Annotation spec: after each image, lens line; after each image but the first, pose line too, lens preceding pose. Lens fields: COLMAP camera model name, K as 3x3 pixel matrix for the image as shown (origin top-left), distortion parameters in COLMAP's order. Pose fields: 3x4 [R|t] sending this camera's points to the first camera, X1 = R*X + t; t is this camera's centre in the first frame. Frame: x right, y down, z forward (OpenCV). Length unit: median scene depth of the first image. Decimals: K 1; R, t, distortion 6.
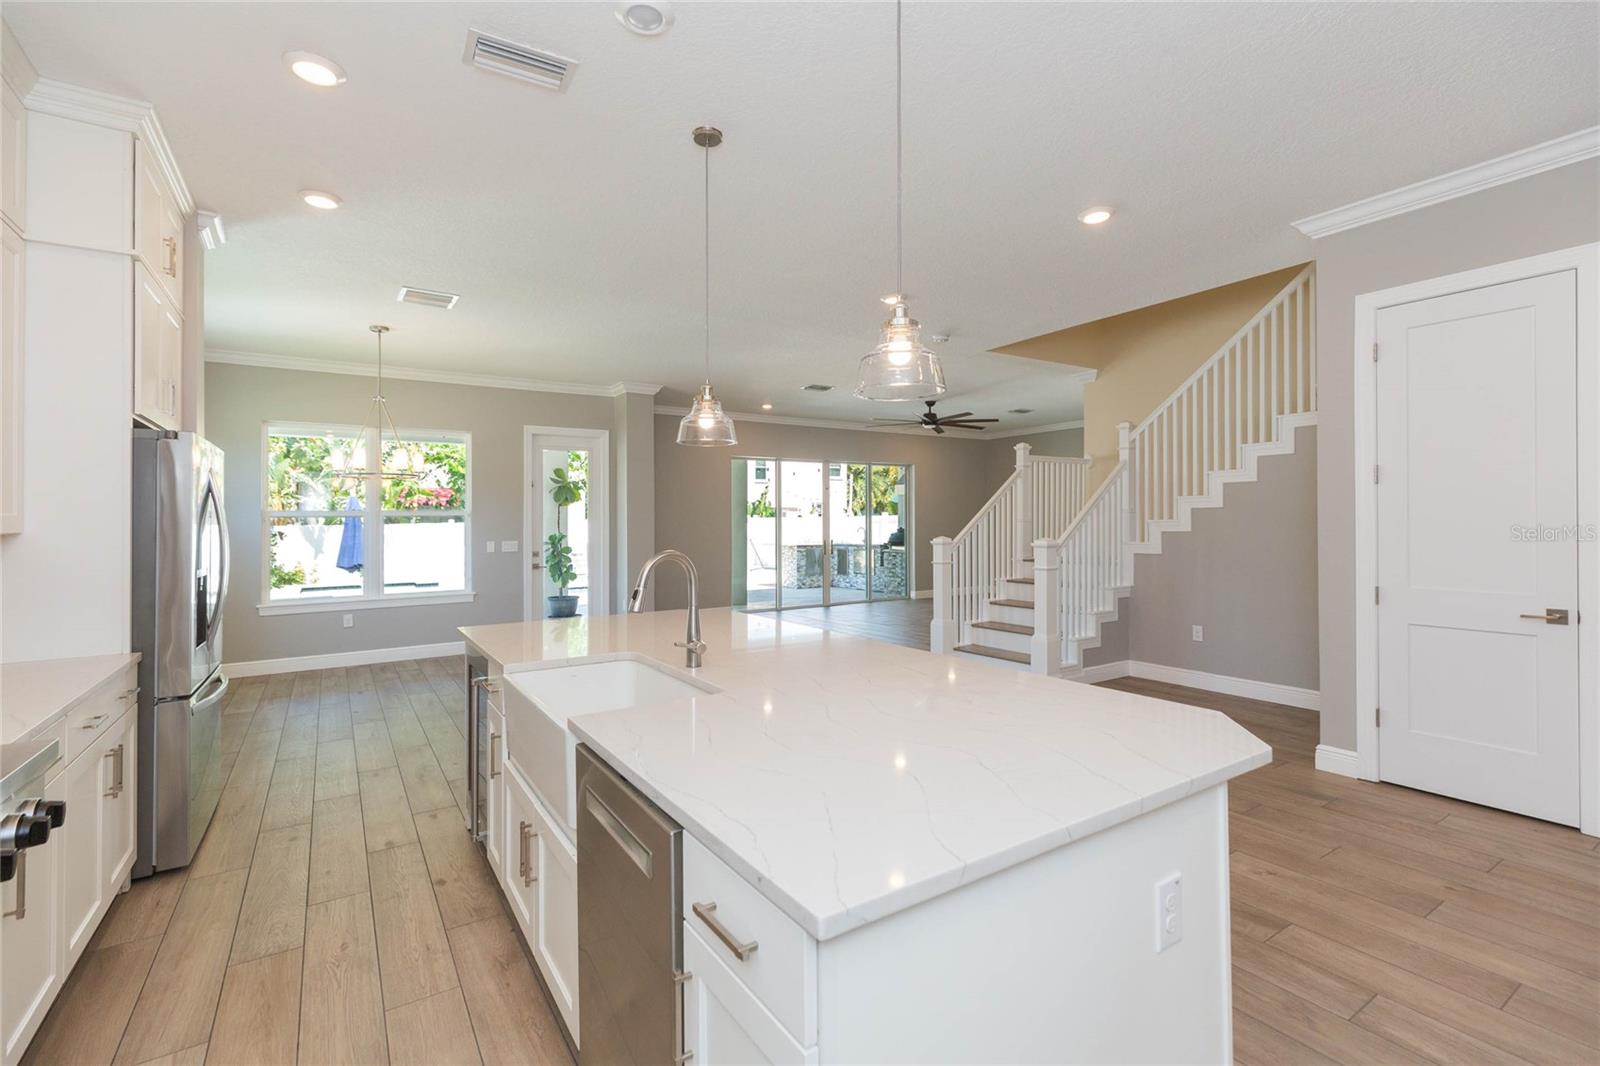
lens RADIAL K [[706.1, 0, 795.6], [0, 706.1, 494.5], [0, 0, 1]] dist [-0.000823, -0.000136]
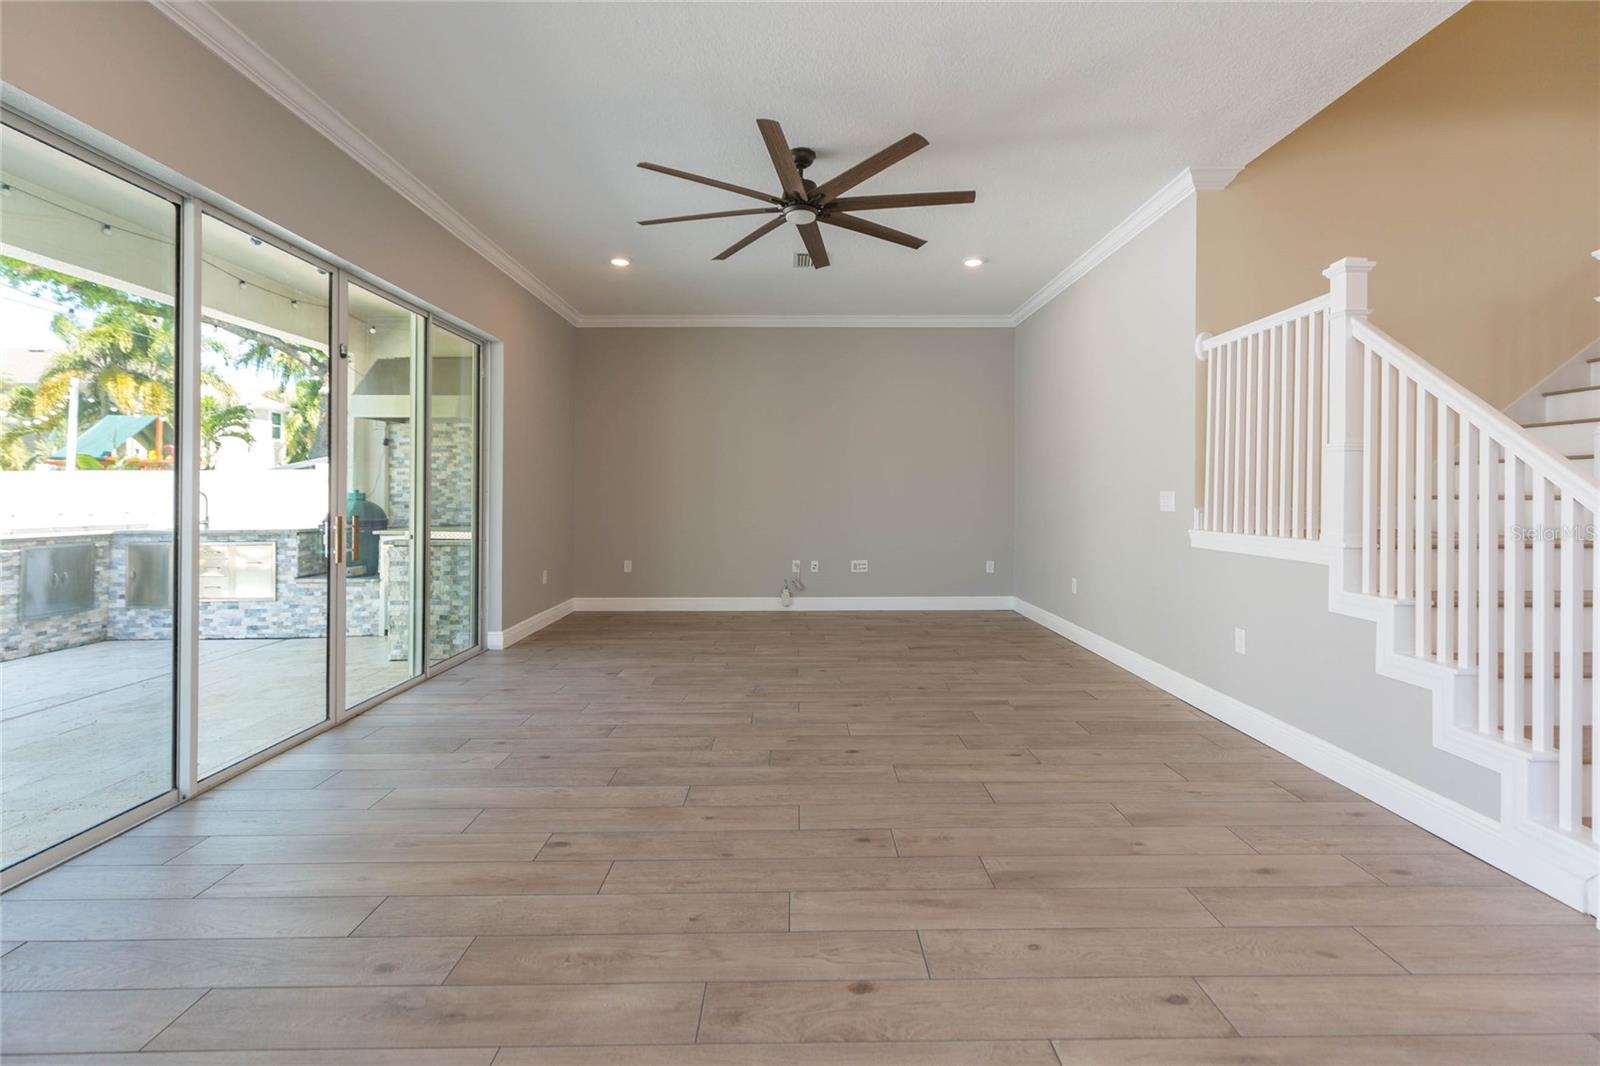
lens RADIAL K [[730.3, 0, 806.9], [0, 730.3, 500.6], [0, 0, 1]] dist [0.007457, -0.000108]
pose [[0.535851, 0.000394, 0.844312, -0.157741], [-0.034260, 0.999186, 0.021277, 0.055659], [-0.843617, -0.040327, 0.535429, 0.841933]]
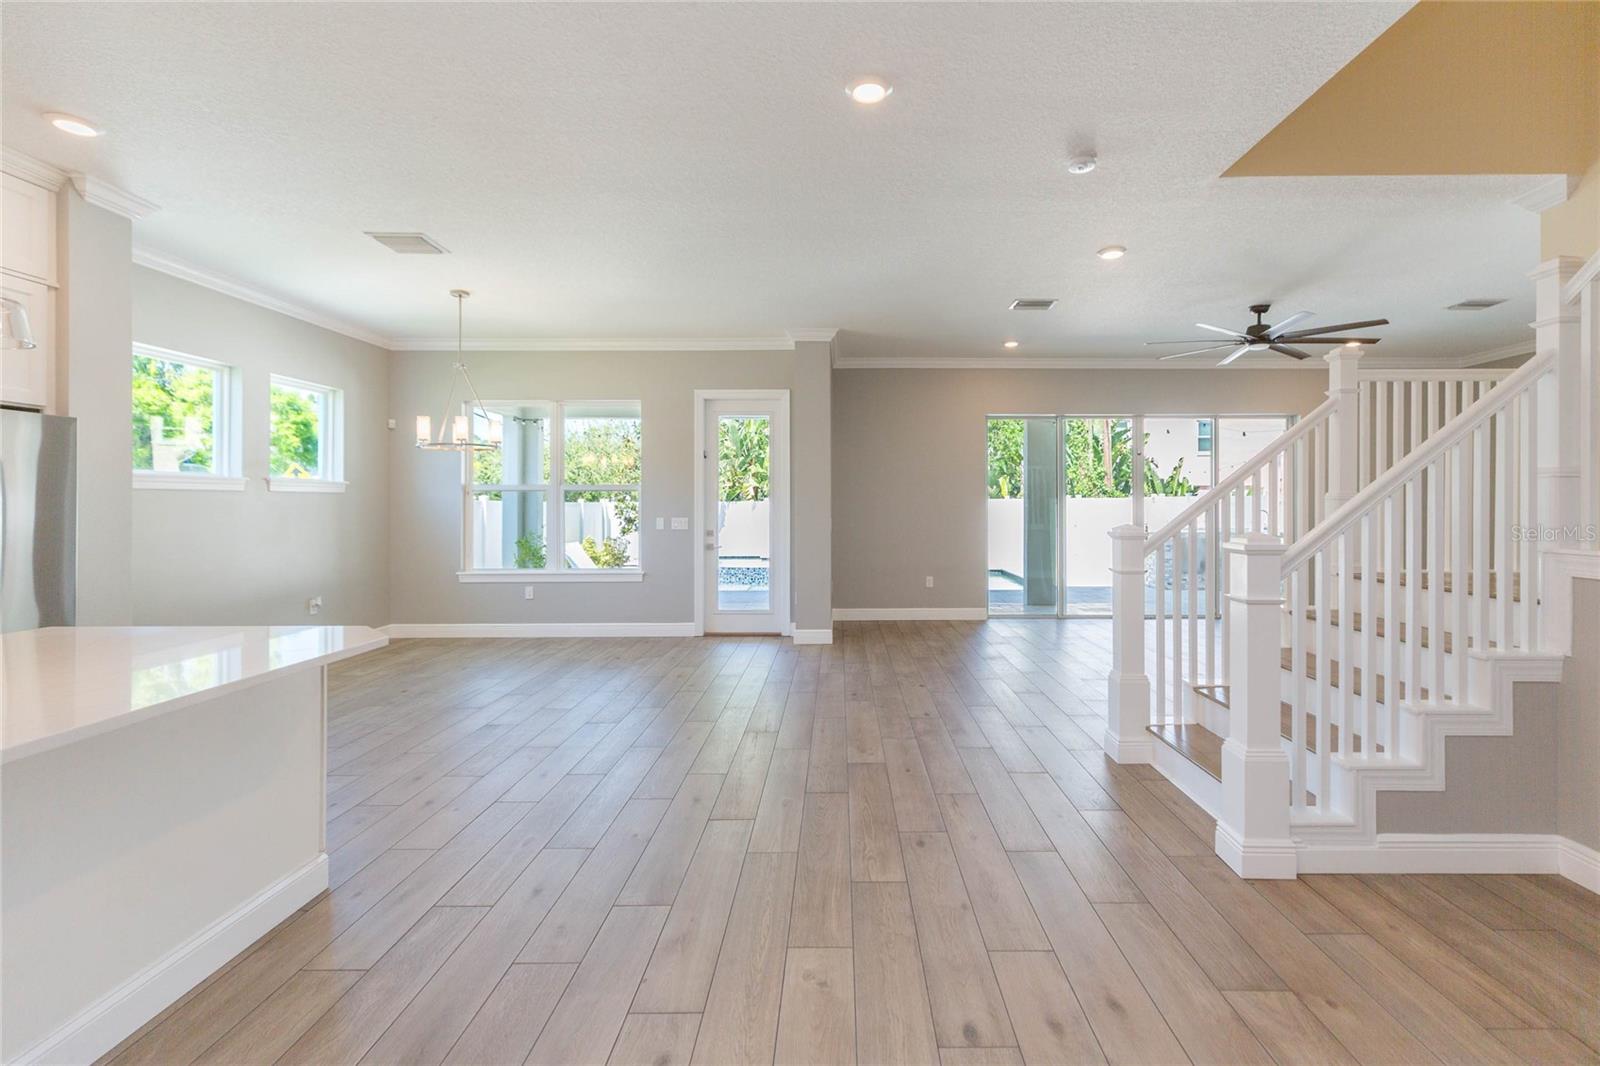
lens RADIAL K [[721.2, 0, 840.7], [0, 721.2, 486.3], [0, 0, 1]] dist [-0.000030, -0.000610]
pose [[0.838726, -0.003269, -0.544544, 0.244525], [0.011459, 0.999867, 0.011647, 0.014561], [0.544434, -0.016008, 0.838651, 0.294093]]
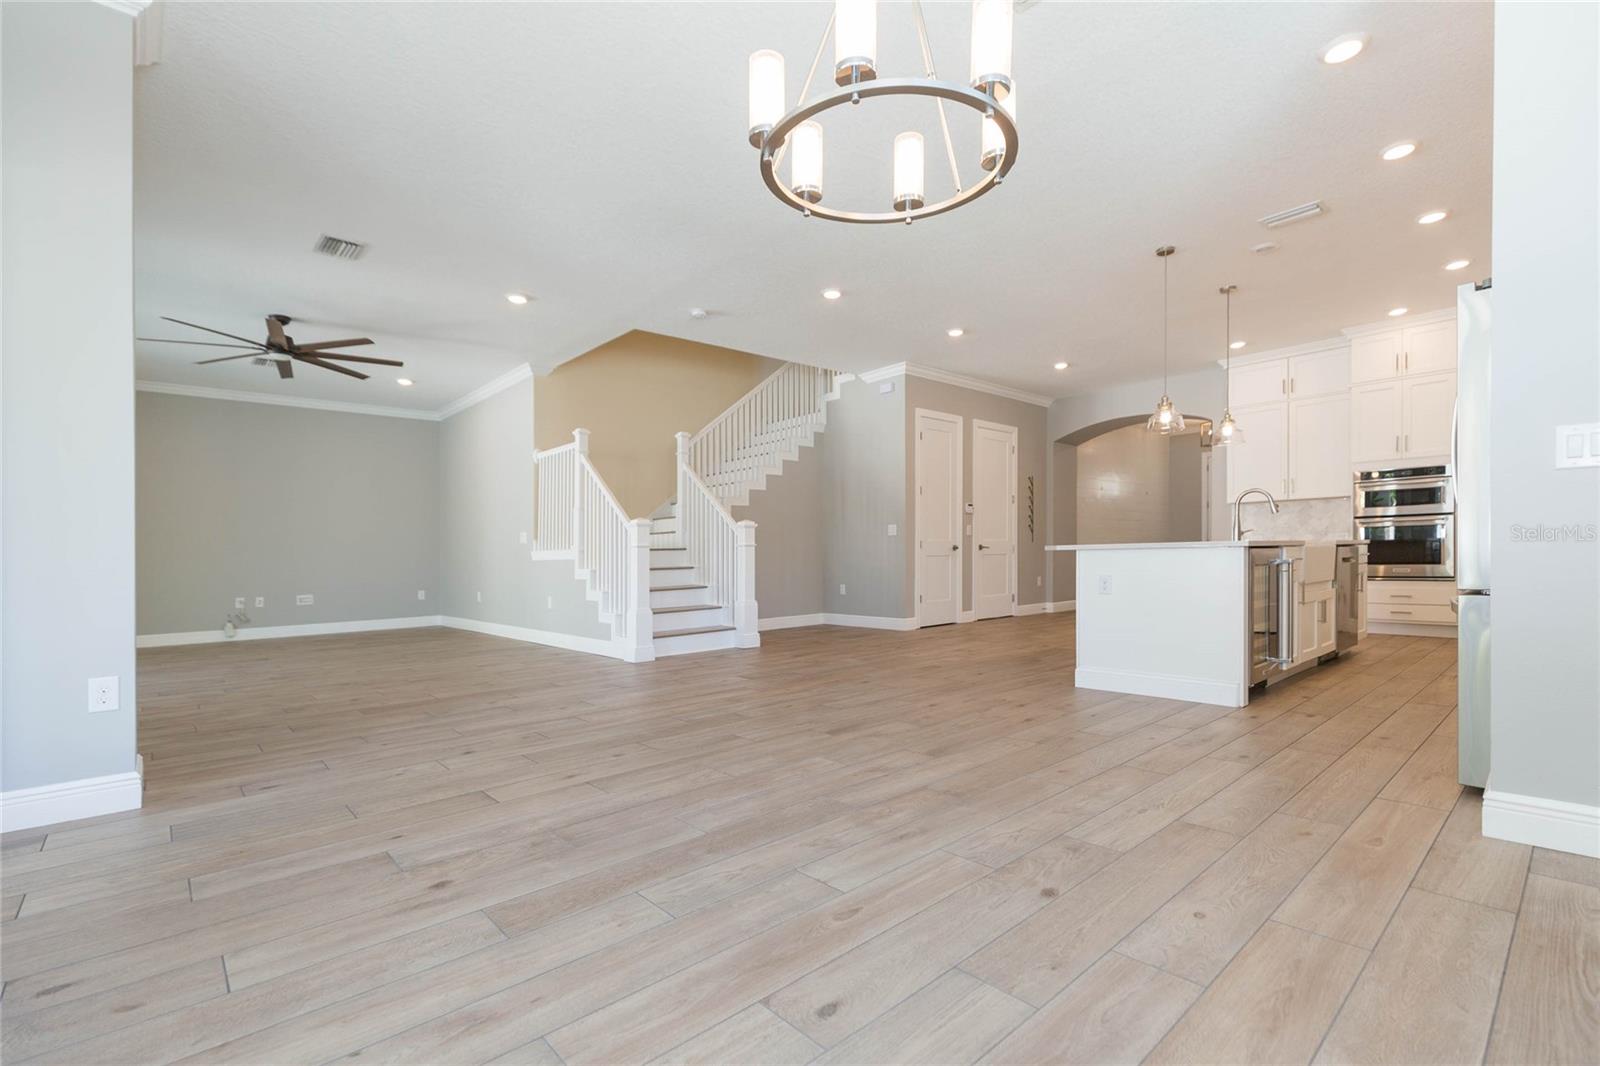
lens RADIAL K [[731.2, 0, 814.1], [0, 731.2, 543.3], [0, 0, 1]] dist [0.001514, 0.000130]
pose [[-0.158225, 0.028611, 0.986989, -0.564029], [-0.014256, 0.999410, -0.031256, 0.088755], [-0.987300, -0.019016, -0.157723, 0.686921]]
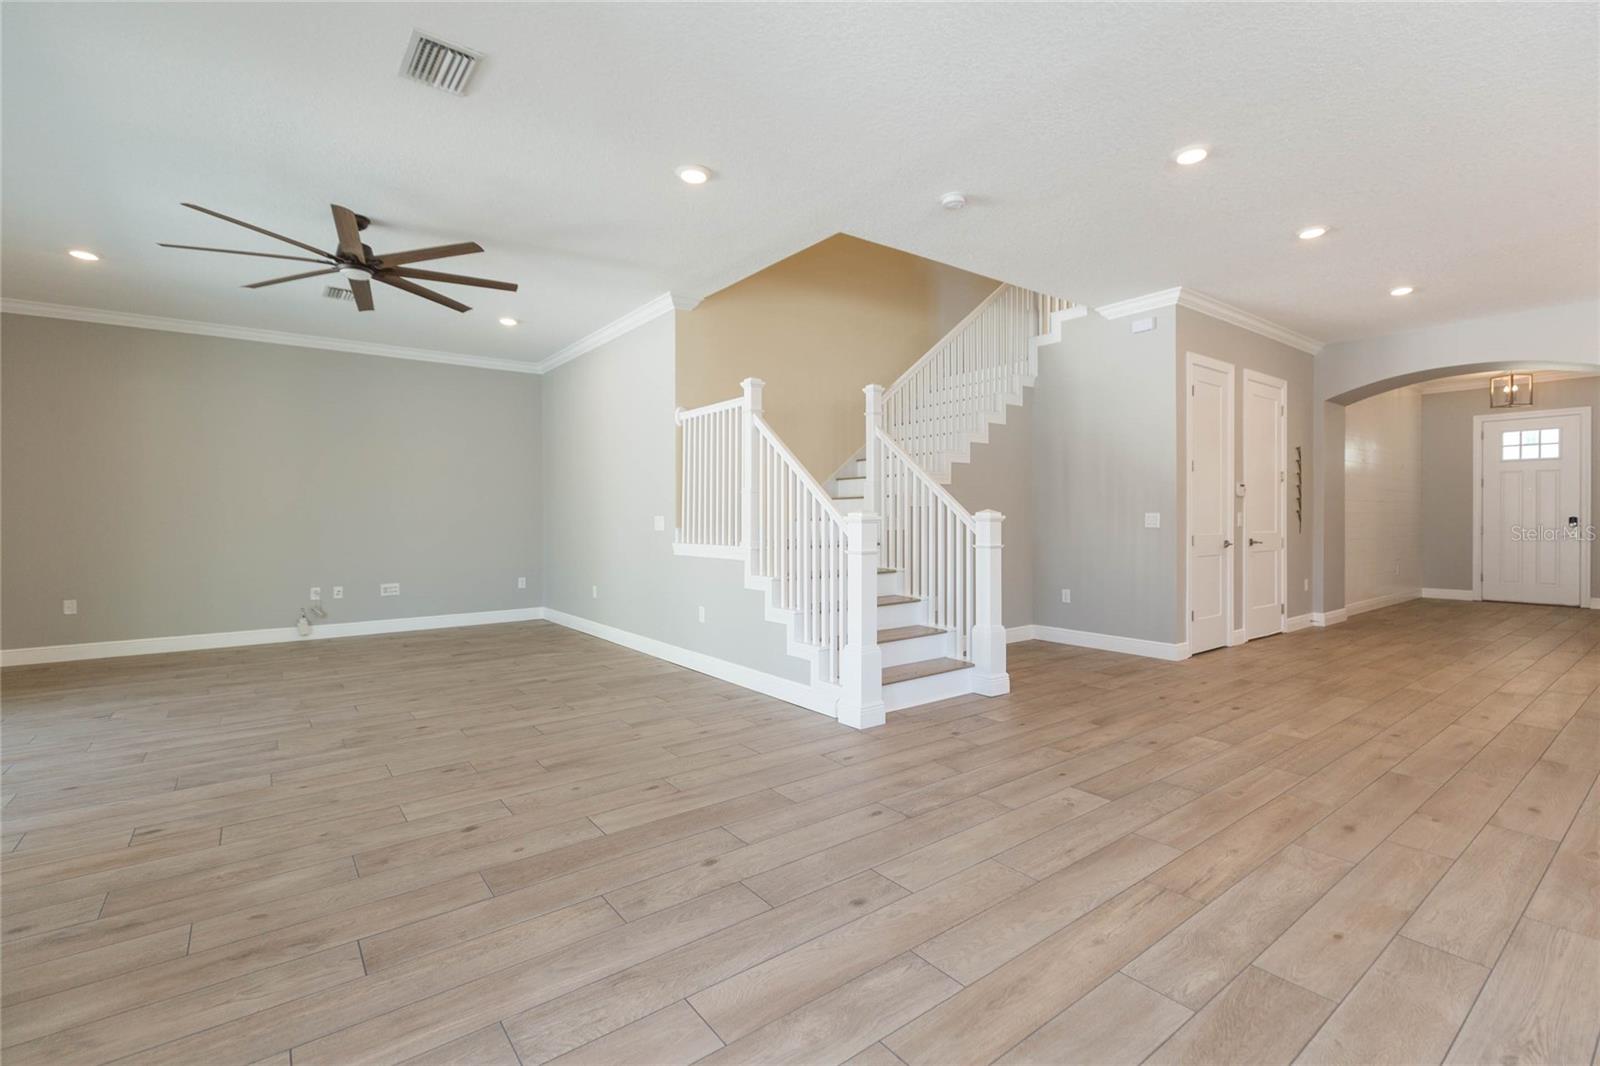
lens RADIAL K [[719.1, 0, 805.8], [0, 719.1, 525.3], [0, 0, 1]] dist [0.000594, -0.000081]
pose [[-0.074356, -0.001733, 0.997230, -0.301278], [-0.031119, 0.999516, -0.000583, 0.056140], [-0.996746, -0.031076, -0.074374, 0.813138]]
